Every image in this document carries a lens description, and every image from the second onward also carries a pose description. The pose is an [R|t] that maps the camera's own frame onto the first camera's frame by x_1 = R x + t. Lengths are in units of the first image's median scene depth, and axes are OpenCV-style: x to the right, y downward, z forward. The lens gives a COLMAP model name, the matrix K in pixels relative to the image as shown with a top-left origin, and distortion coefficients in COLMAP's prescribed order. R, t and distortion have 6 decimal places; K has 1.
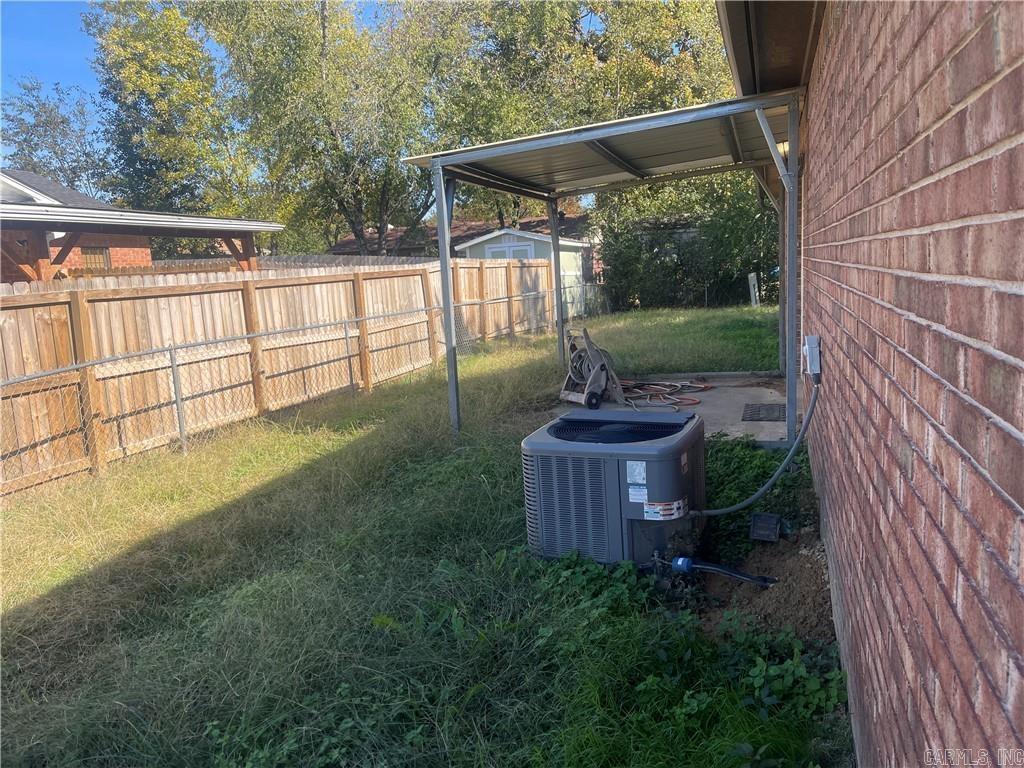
lens RADIAL K [[748.7, 0, 512.7], [0, 748.7, 382.1], [0, 0, 1]] dist [-0.011236, -0.004399]
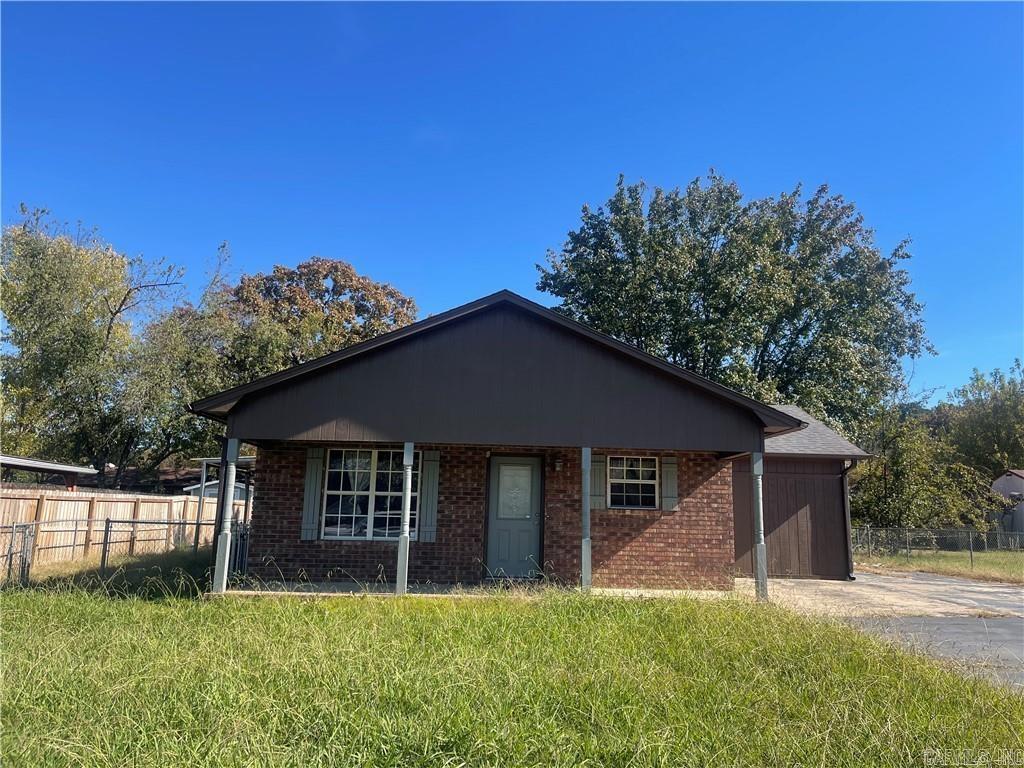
lens RADIAL K [[748.7, 0, 512.1], [0, 748.7, 381.9], [0, 0, 1]] dist [-0.011236, -0.004399]
pose [[0.926694, 0.143767, 0.347231, -0.017711], [-0.021409, 0.942631, -0.333150, 0.178836], [-0.375207, 0.301294, 0.876608, -1.068904]]
